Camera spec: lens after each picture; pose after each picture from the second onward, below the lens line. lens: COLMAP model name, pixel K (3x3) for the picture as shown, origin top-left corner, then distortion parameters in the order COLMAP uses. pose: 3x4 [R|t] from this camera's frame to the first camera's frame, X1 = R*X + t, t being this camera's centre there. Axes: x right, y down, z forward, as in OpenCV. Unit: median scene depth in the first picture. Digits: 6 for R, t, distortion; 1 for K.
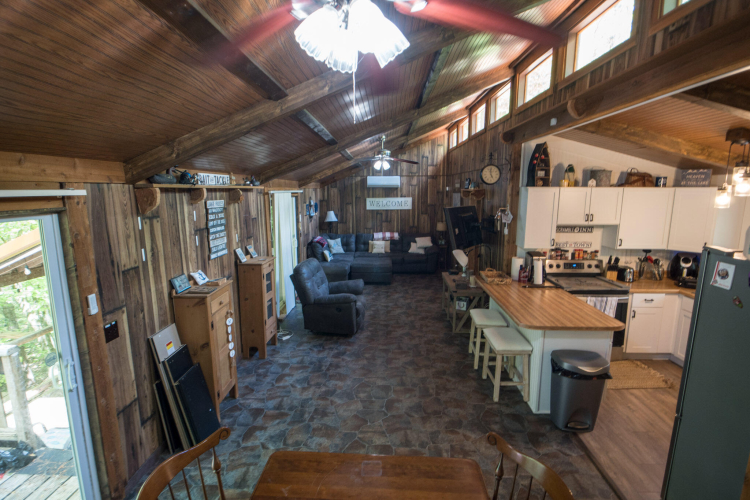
lens RADIAL K [[353.8, 0, 375.0], [0, 353.8, 250.0], [0, 0, 1]] dist [-0.014990, -0.000897]
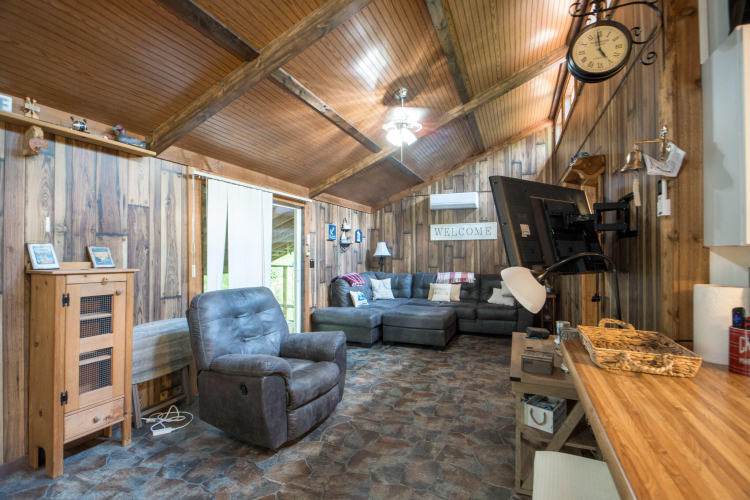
lens RADIAL K [[353.8, 0, 375.0], [0, 353.8, 250.0], [0, 0, 1]] dist [-0.014990, -0.000897]
pose [[0.940938, -0.000199, -0.338579, 0.233393], [-0.058063, 0.985091, -0.161939, 0.055808], [0.333564, 0.172033, 0.926898, 0.628508]]
